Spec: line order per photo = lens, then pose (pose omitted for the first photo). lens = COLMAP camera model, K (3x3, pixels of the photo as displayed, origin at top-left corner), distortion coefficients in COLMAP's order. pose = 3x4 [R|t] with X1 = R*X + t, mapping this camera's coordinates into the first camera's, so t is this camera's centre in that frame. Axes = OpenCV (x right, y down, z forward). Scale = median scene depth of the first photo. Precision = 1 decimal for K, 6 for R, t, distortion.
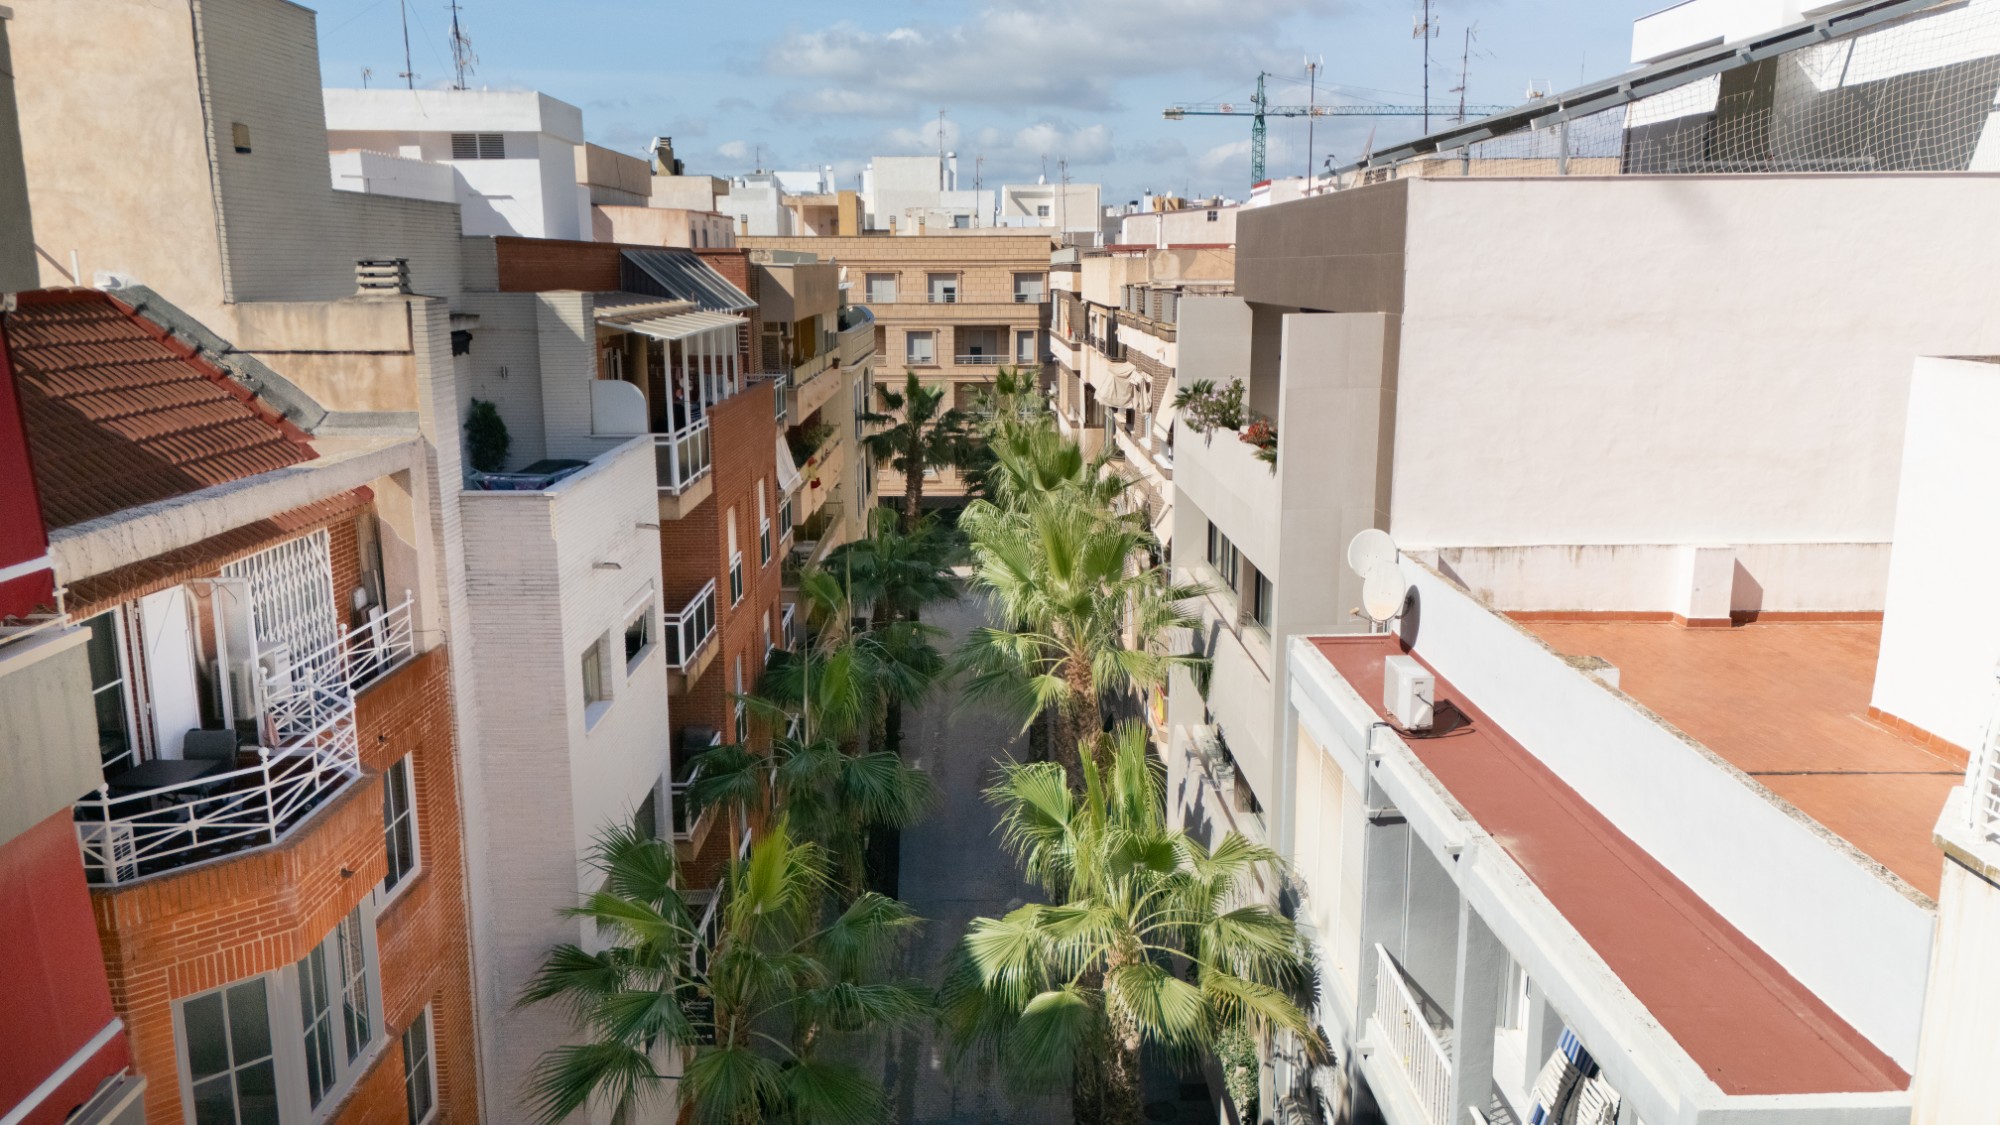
lens RADIAL K [[1460.8, 0, 1000.0], [0, 1460.8, 562.5], [0, 0, 1]] dist [0.102301, -0.102302]
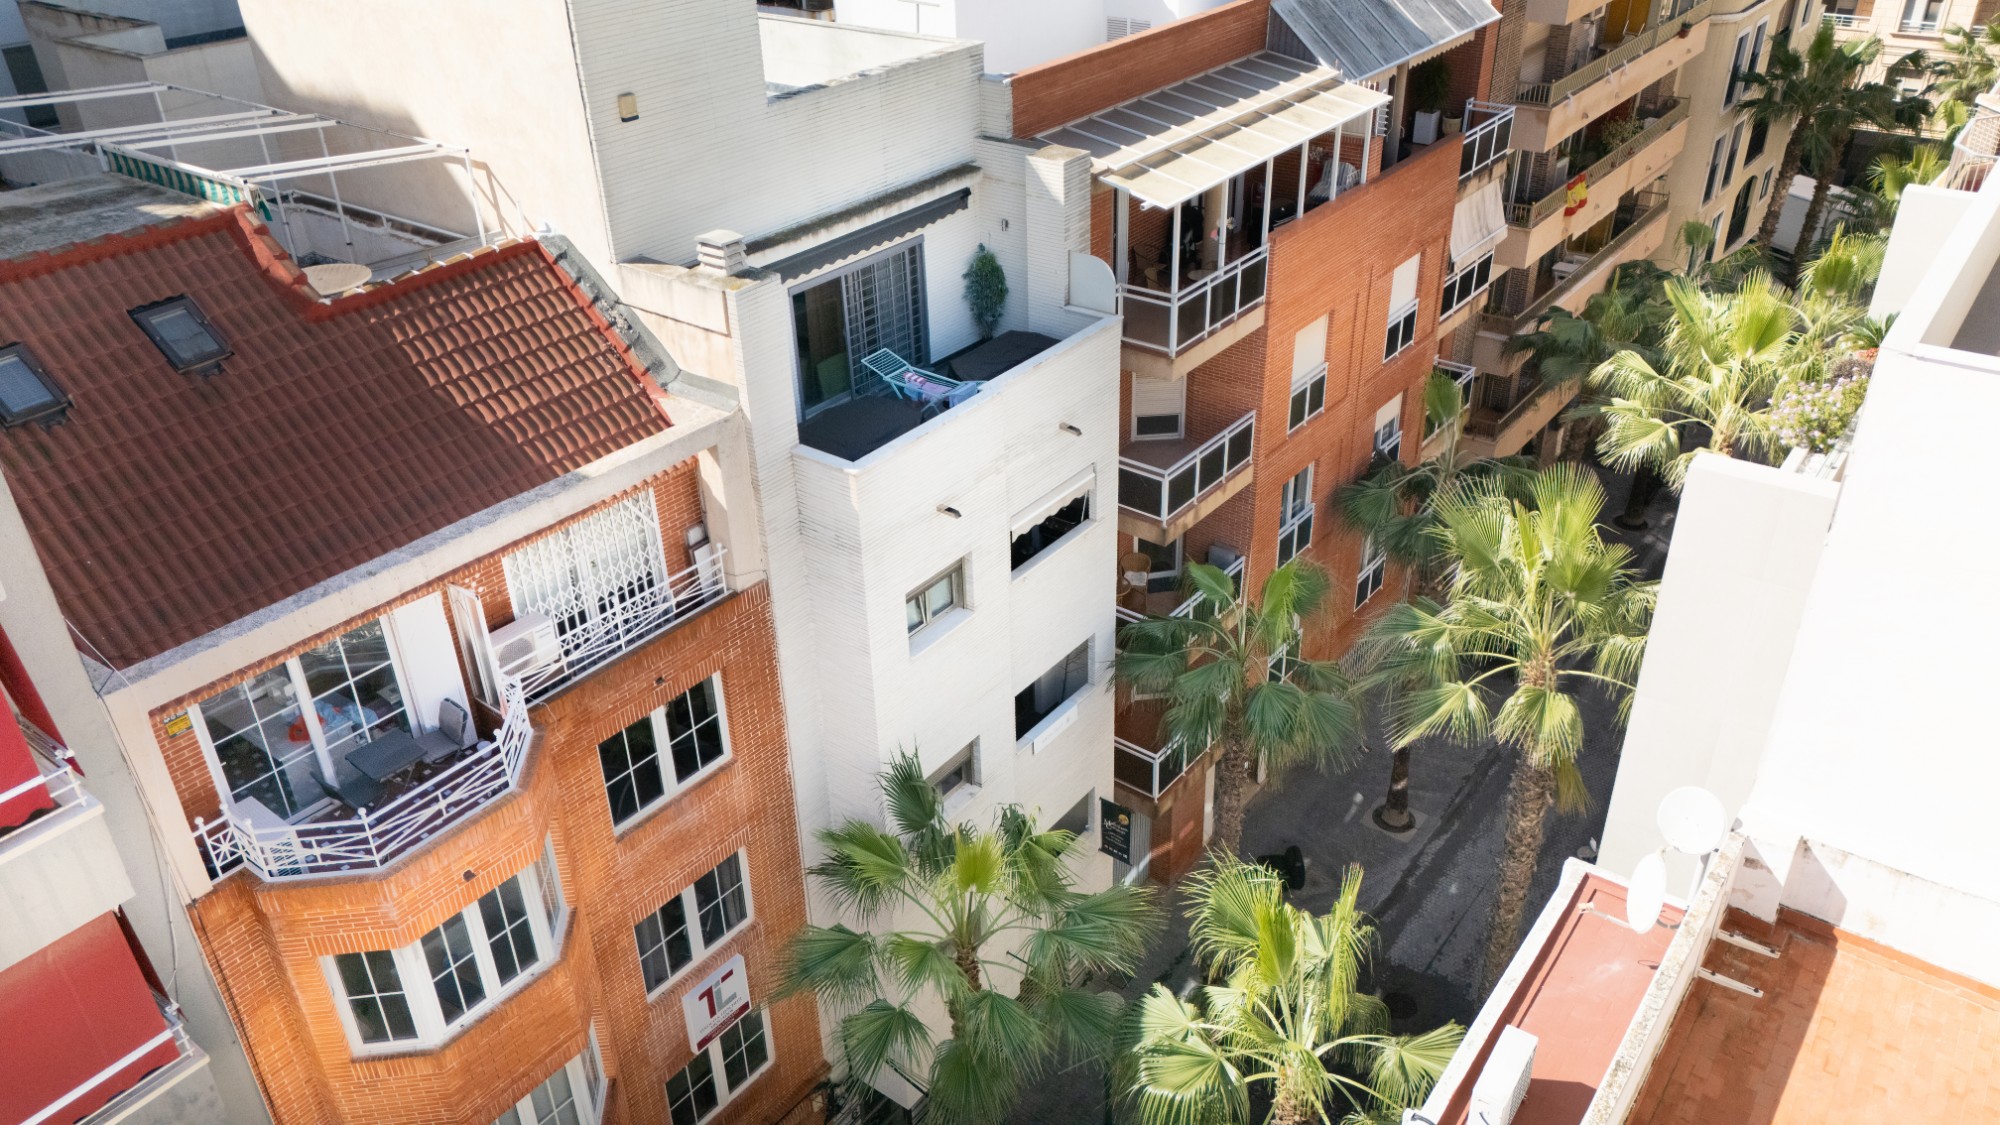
lens RADIAL K [[1460.8, 0, 1000.0], [0, 1460.8, 562.5], [0, 0, 1]] dist [0.102301, -0.102302]
pose [[0.787653, 0.297394, -0.539592, 0.375242], [-0.100956, 0.926252, 0.363133, -0.393308], [0.607791, -0.231547, 0.759589, 0.275743]]
